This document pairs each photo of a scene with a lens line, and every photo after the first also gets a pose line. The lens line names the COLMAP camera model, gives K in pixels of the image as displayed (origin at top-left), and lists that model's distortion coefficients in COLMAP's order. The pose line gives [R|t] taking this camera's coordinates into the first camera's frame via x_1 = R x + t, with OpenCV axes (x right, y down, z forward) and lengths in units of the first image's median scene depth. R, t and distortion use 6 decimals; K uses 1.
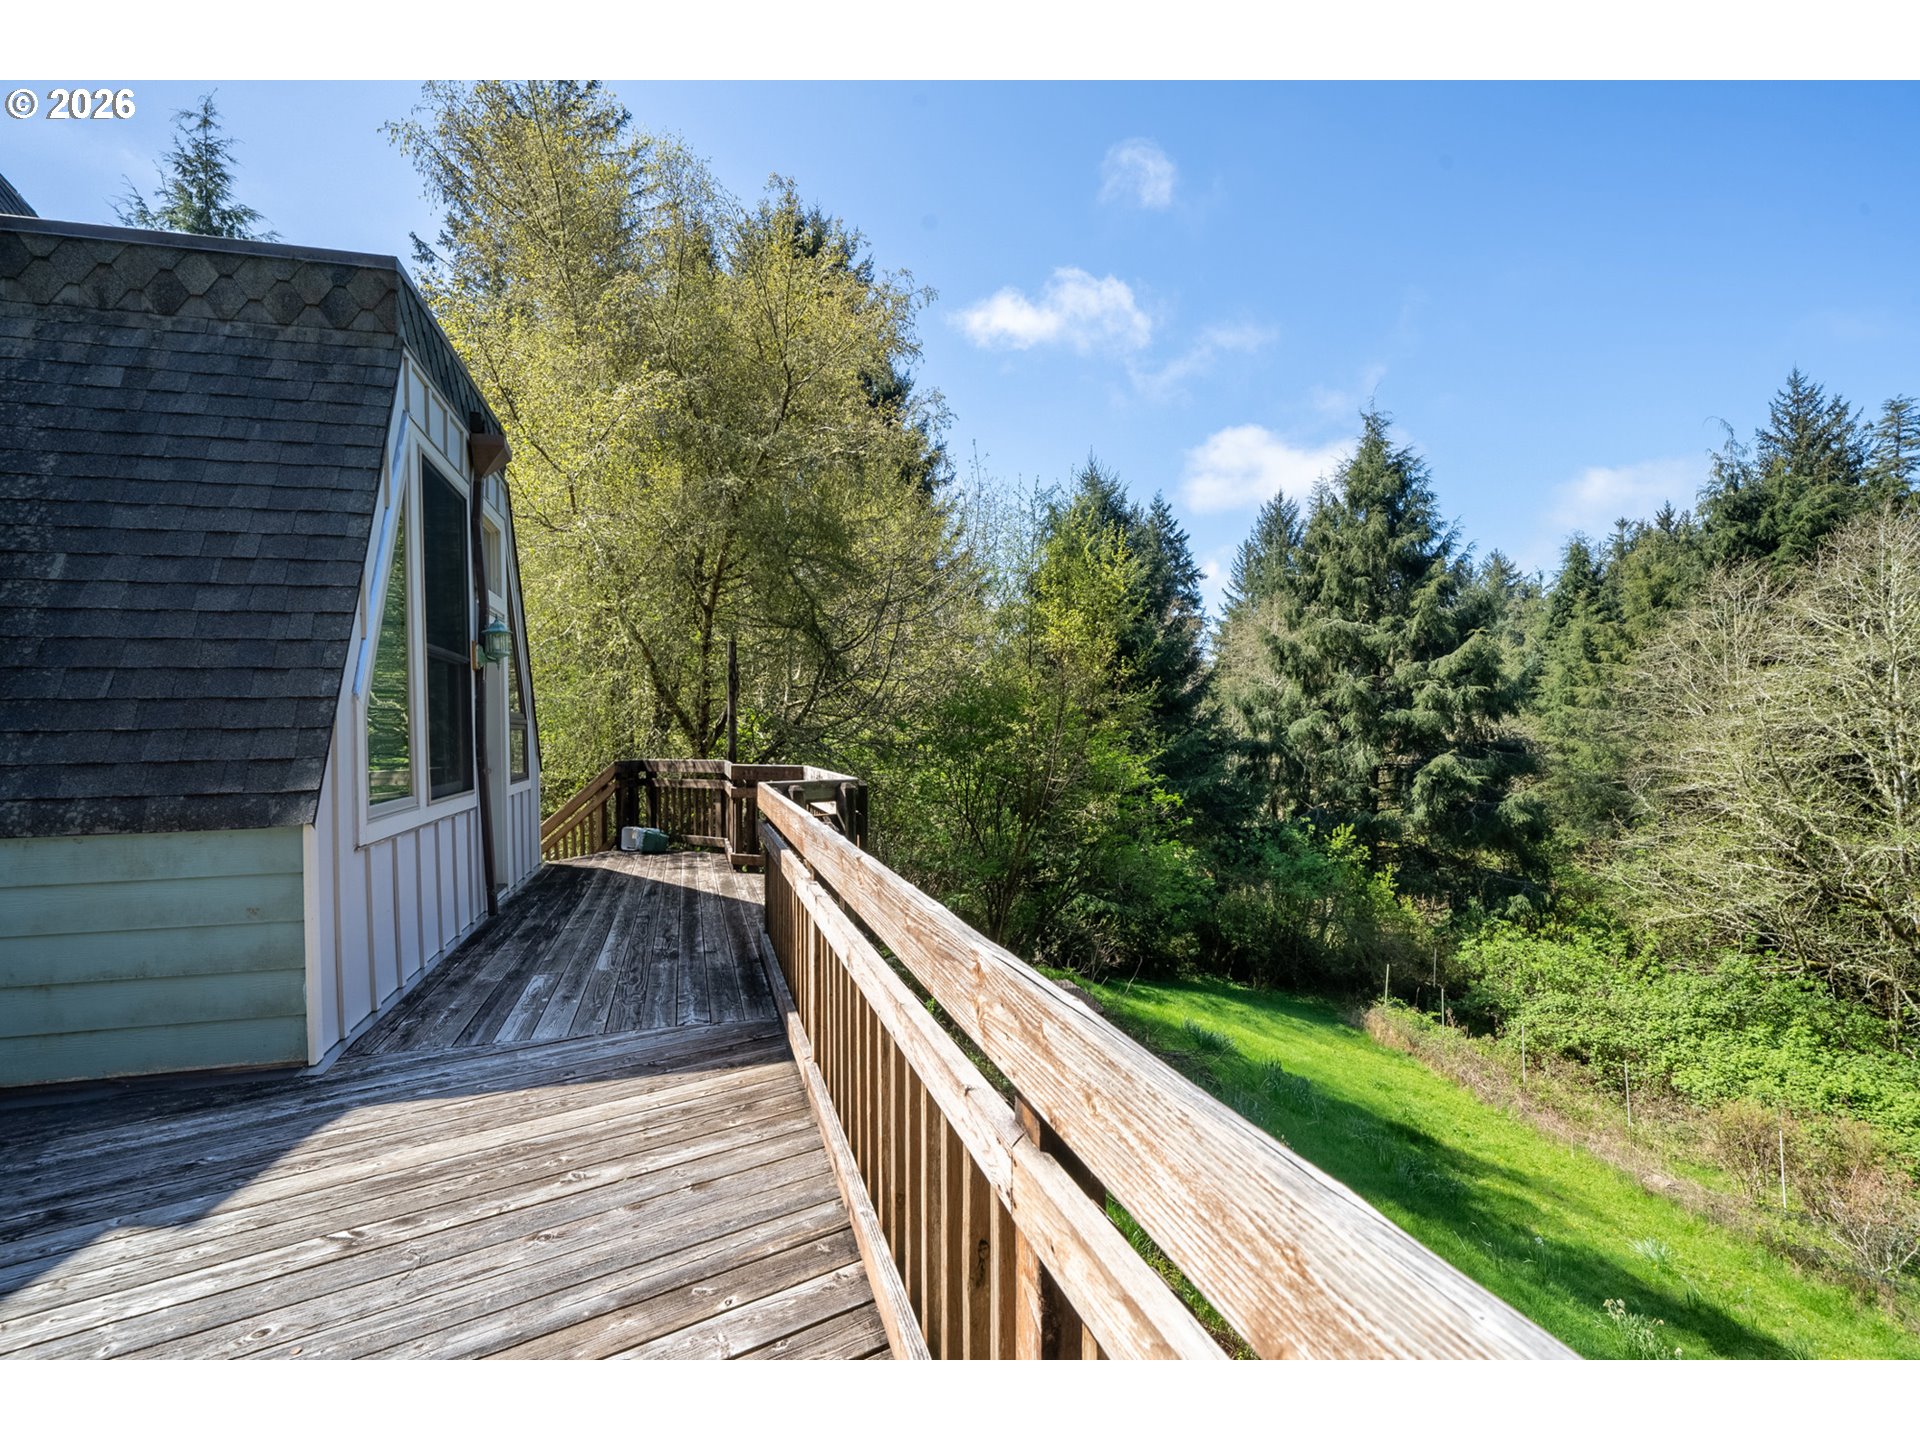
lens RADIAL K [[896.1, 0, 943.3], [0, 896.1, 724.0], [0, 0, 1]] dist [-0.000340, -0.001453]
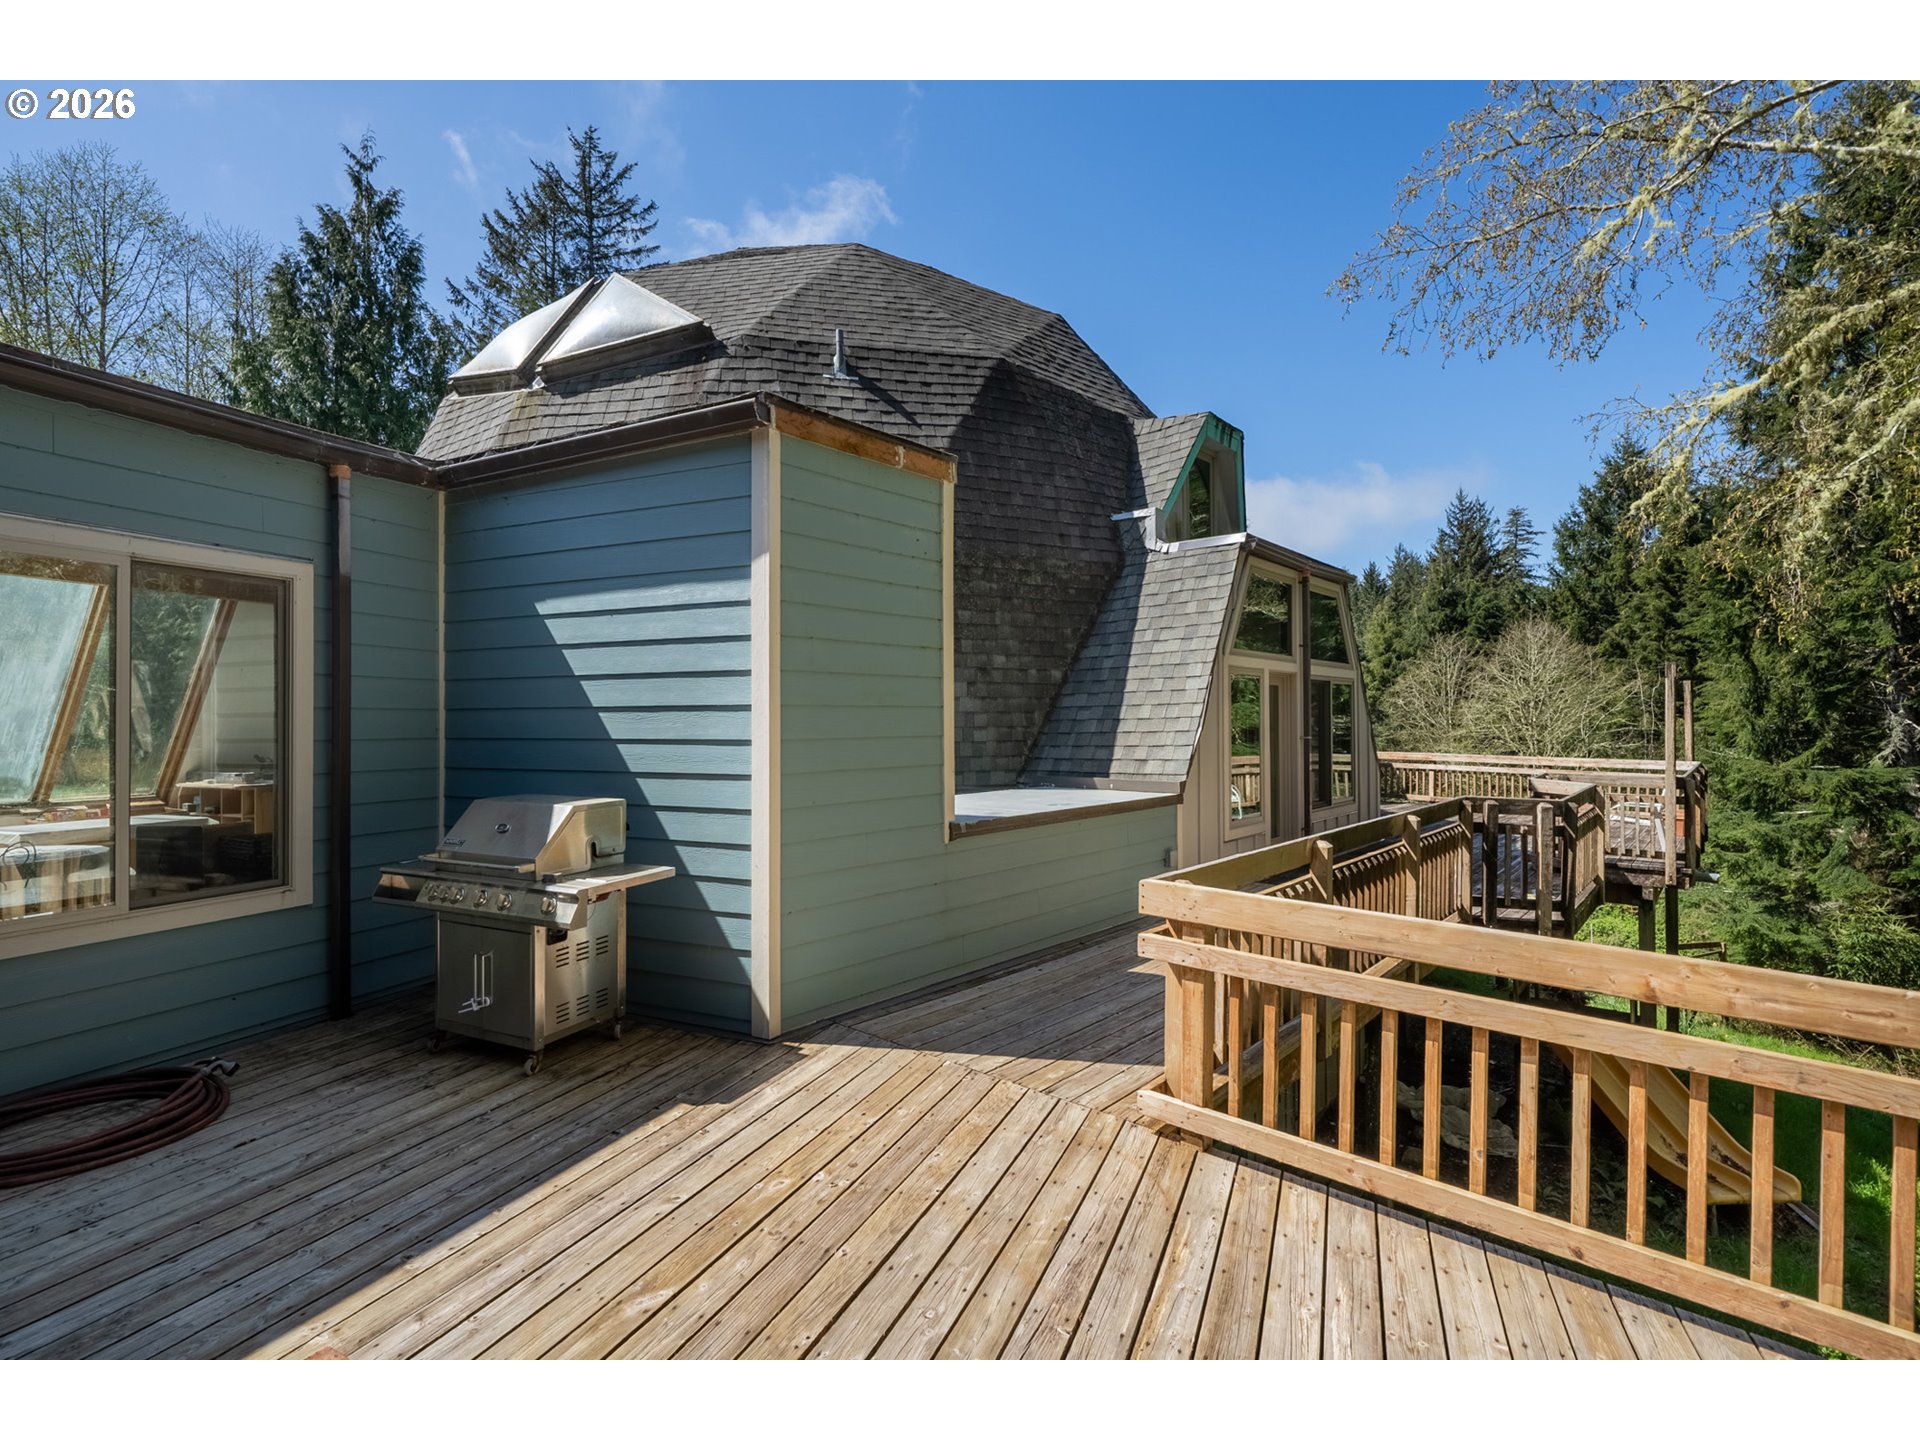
lens RADIAL K [[896.1, 0, 929.7], [0, 896.1, 718.9], [0, 0, 1]] dist [-0.000340, -0.001453]
pose [[0.968338, 0.014119, 0.249245, -0.293359], [-0.013018, 0.999897, -0.006065, -0.002175], [-0.249305, 0.002628, 0.968422, -0.235842]]
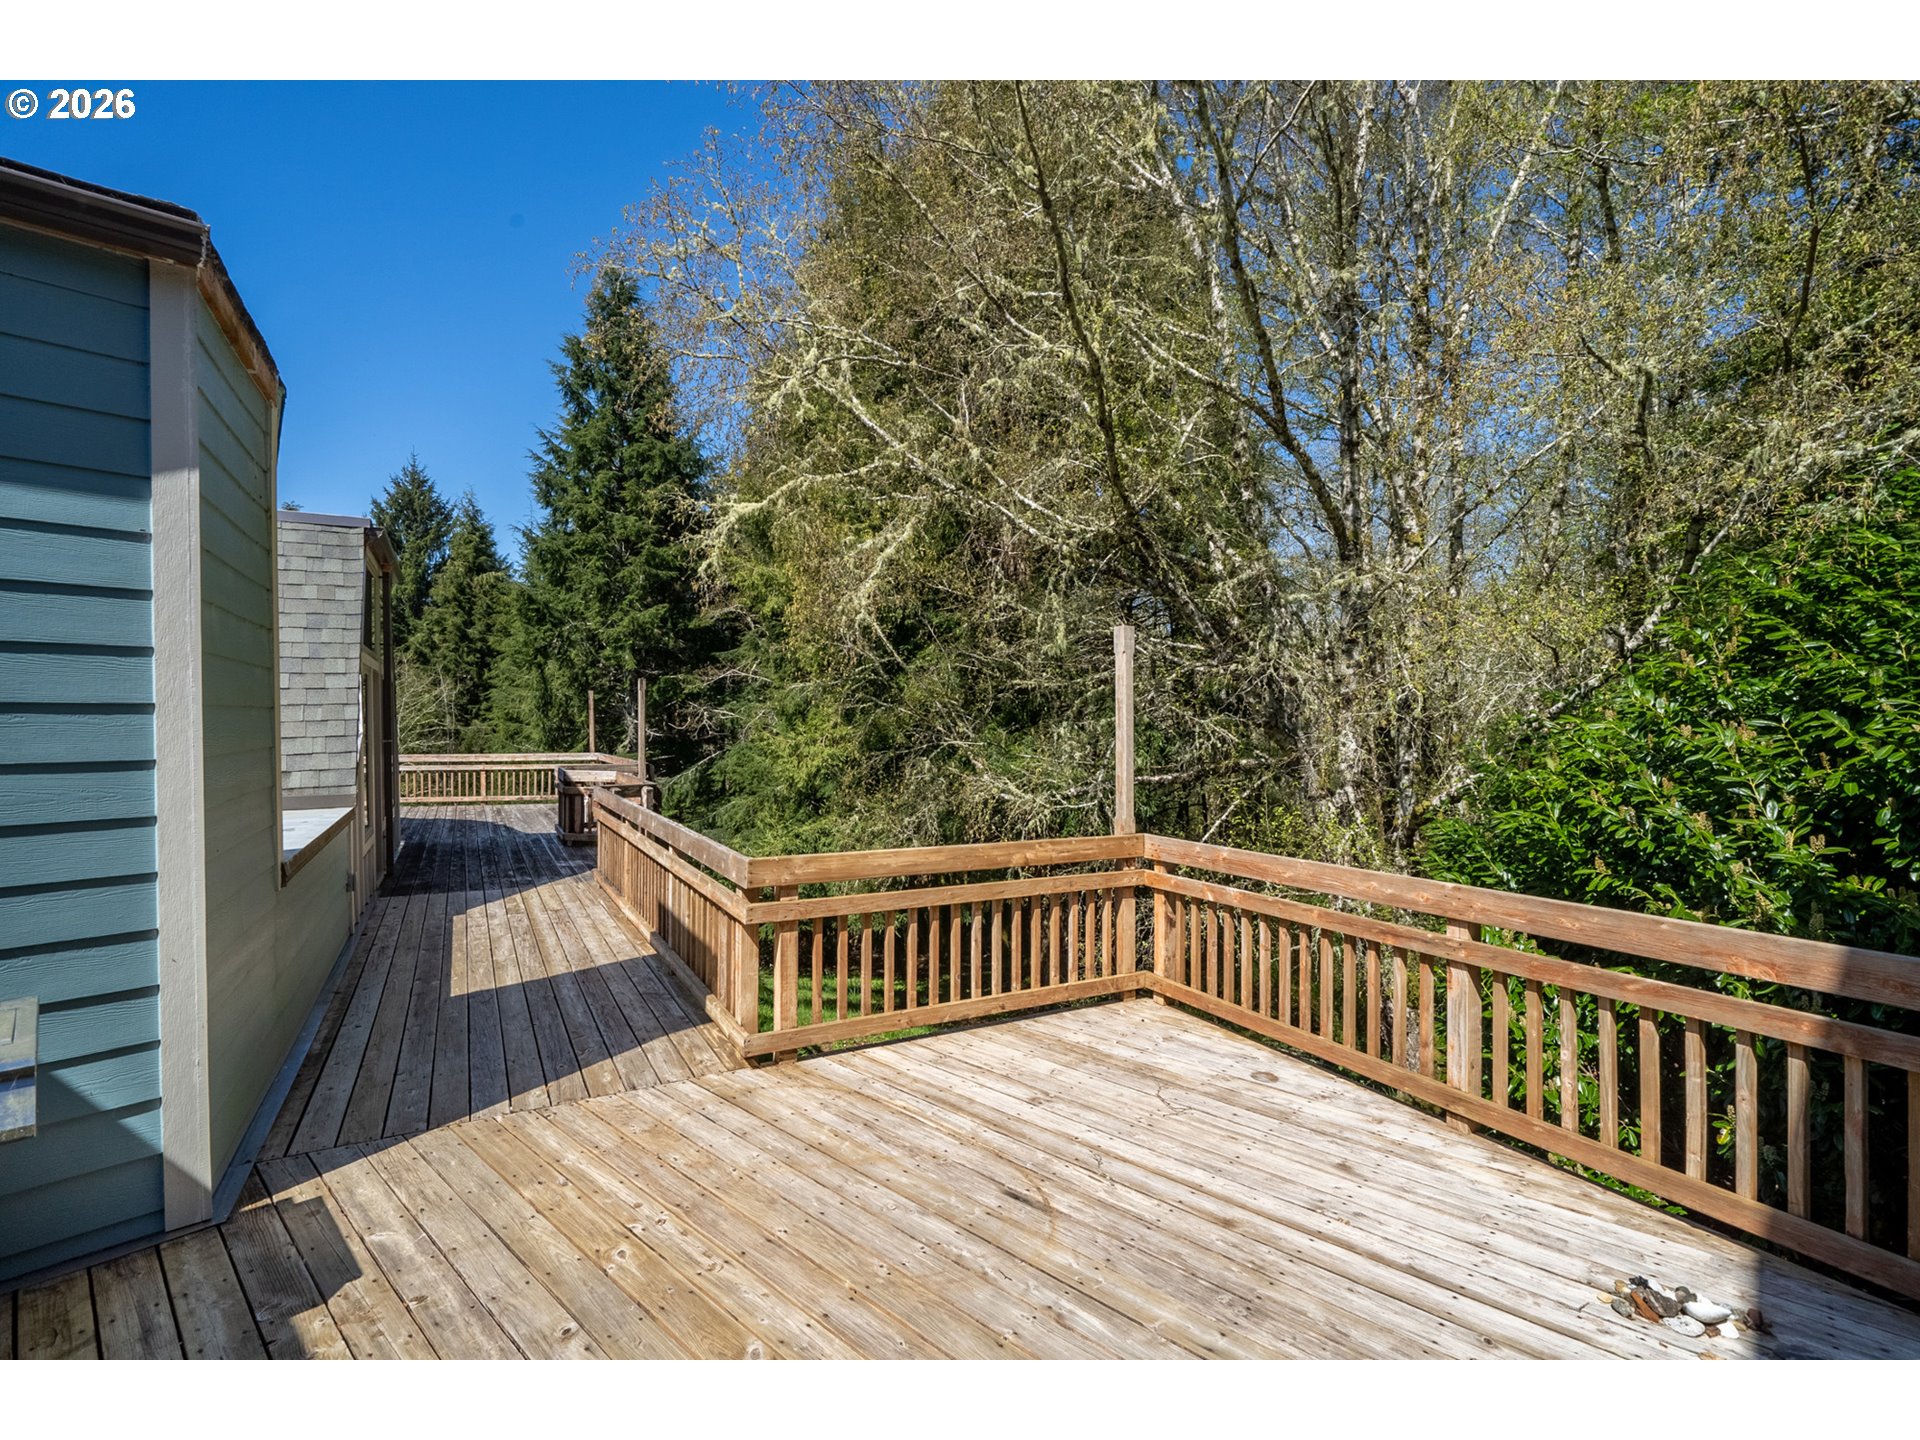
lens RADIAL K [[896.1, 0, 940.8], [0, 896.1, 719.5], [0, 0, 1]] dist [-0.000340, -0.001453]
pose [[0.086561, 0.012419, 0.996169, -0.343188], [0.004502, 0.999907, -0.012857, -0.001926], [-0.996236, 0.005598, 0.086497, -0.195222]]
